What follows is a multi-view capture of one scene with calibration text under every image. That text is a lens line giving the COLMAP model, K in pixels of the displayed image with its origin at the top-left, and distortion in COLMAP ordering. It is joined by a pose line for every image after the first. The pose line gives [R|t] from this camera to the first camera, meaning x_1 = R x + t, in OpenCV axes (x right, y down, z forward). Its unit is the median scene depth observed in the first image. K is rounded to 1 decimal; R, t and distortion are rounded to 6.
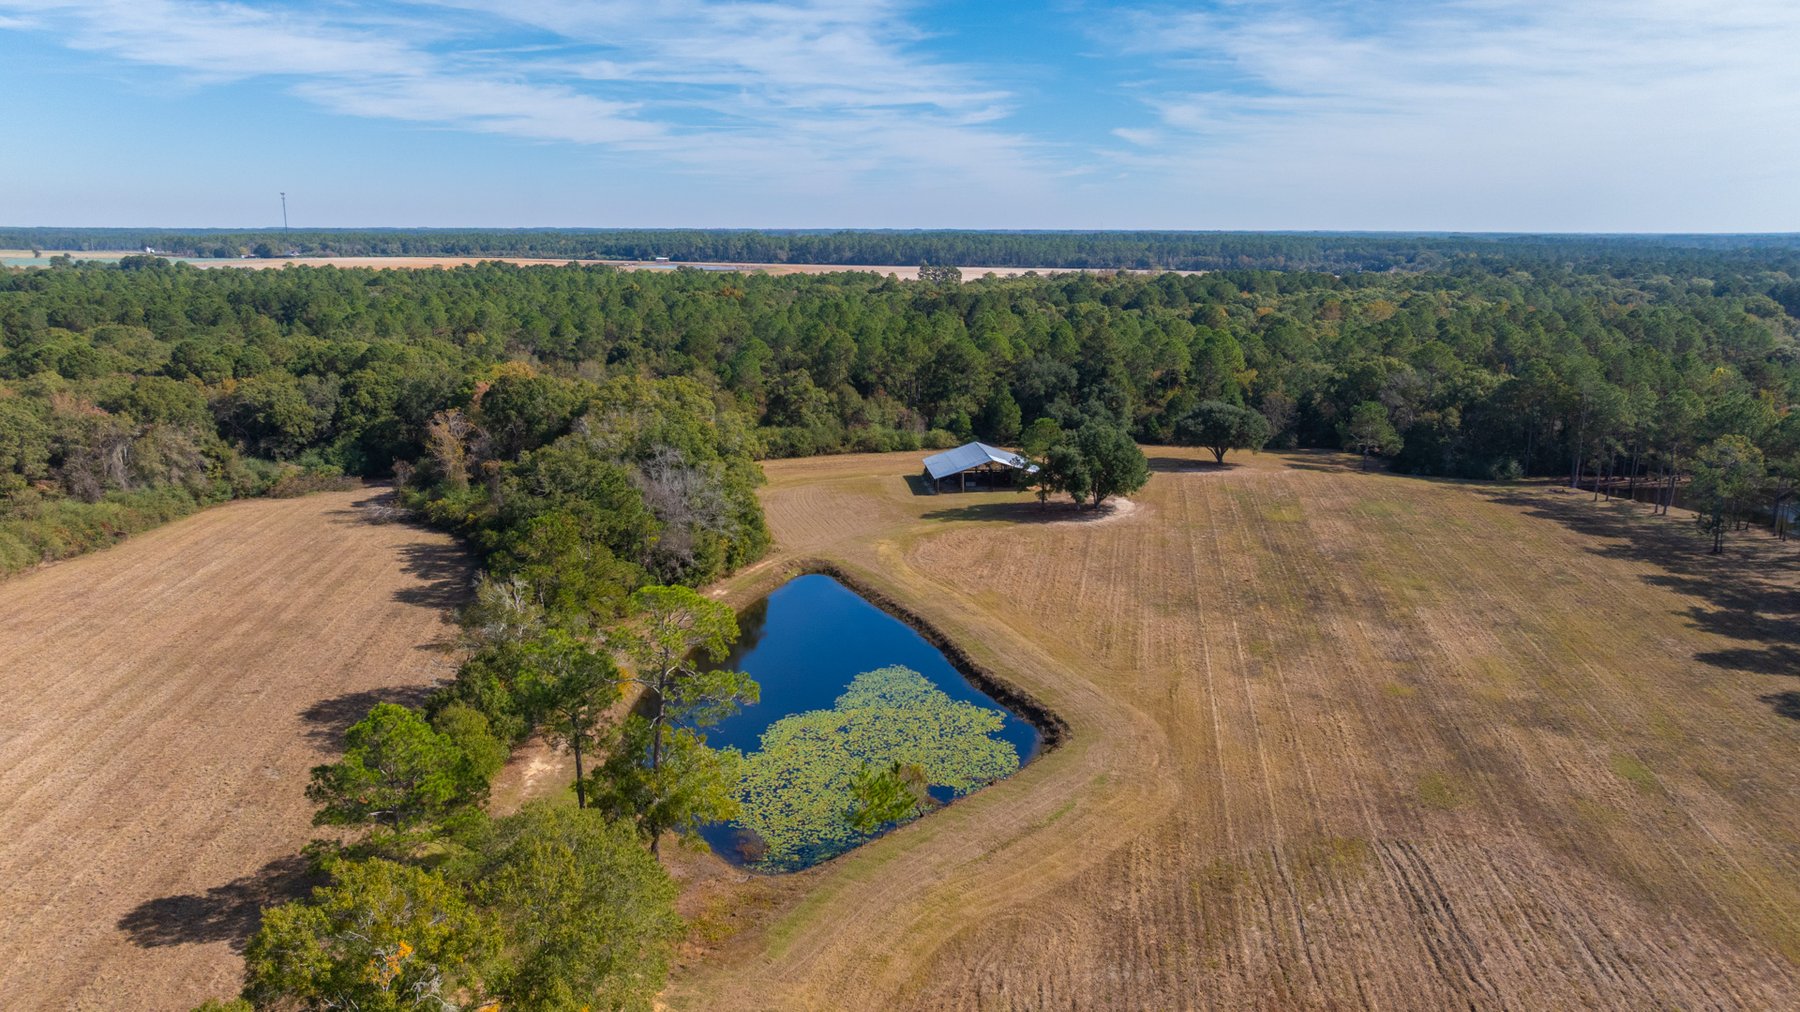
lens RADIAL K [[1271.6, 0, 900.0], [0, 1271.6, 506.0], [0, 0, 1]] dist [-0.015843, -0.001160]
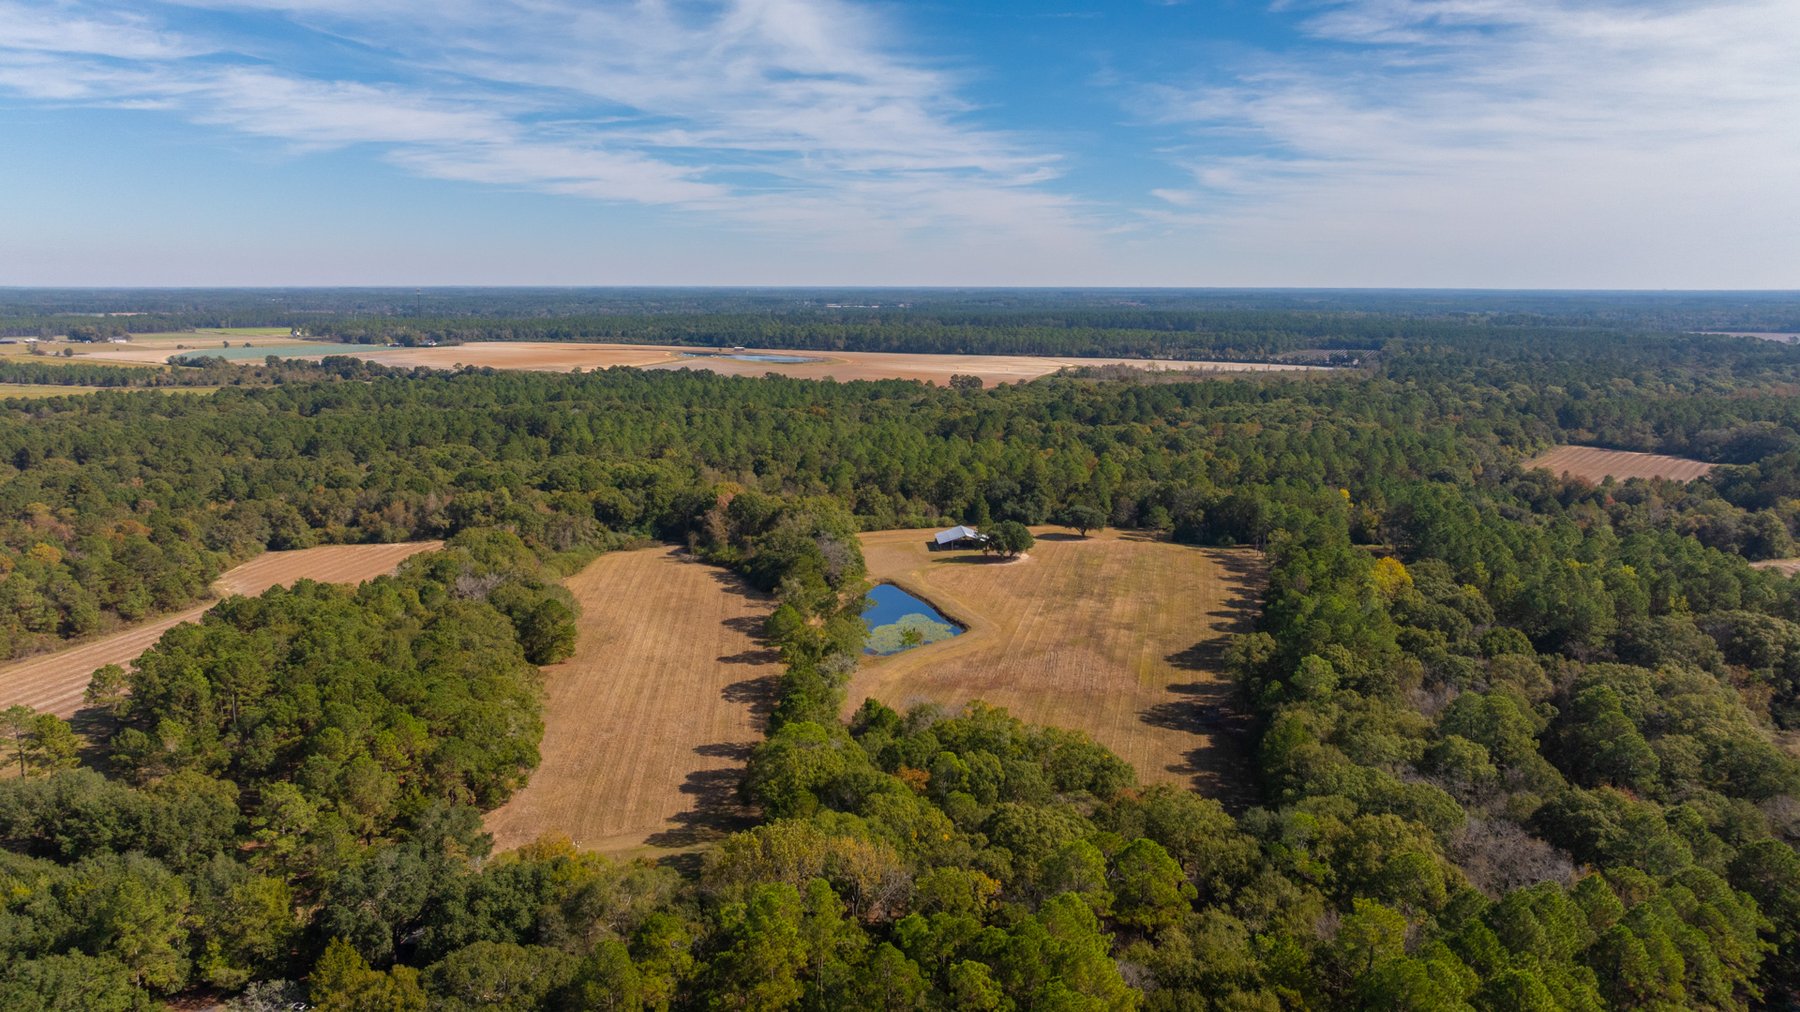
lens RADIAL K [[1271.6, 0, 900.0], [0, 1271.6, 506.0], [0, 0, 1]] dist [-0.015843, -0.001160]
pose [[0.999361, 0.005199, -0.035359, 0.028972], [-0.006650, 0.999136, -0.041025, 0.002540], [0.035115, 0.041234, 0.998532, -0.908504]]
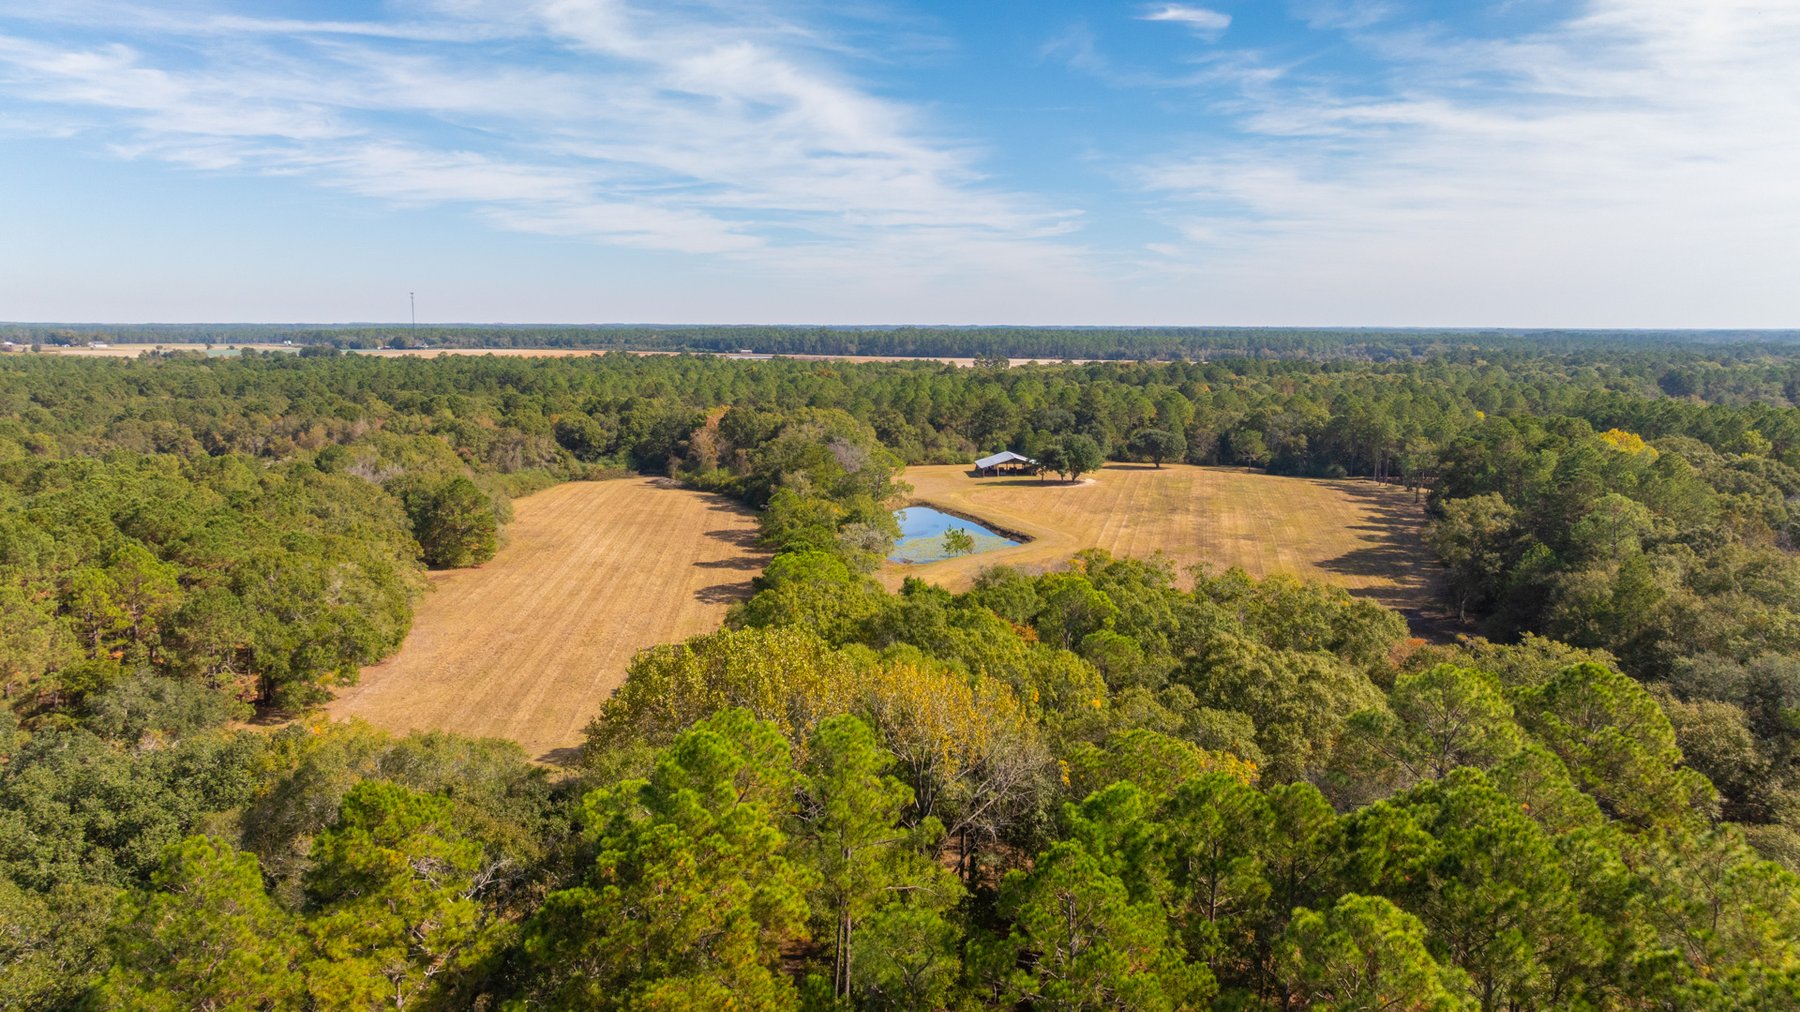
lens RADIAL K [[1271.6, 0, 900.0], [0, 1271.6, 506.0], [0, 0, 1]] dist [-0.015843, -0.001160]
pose [[0.999037, 0.006763, -0.043360, -0.006501], [-0.009927, 0.997271, -0.073163, 0.123170], [0.042747, 0.073523, 0.996377, -0.563345]]
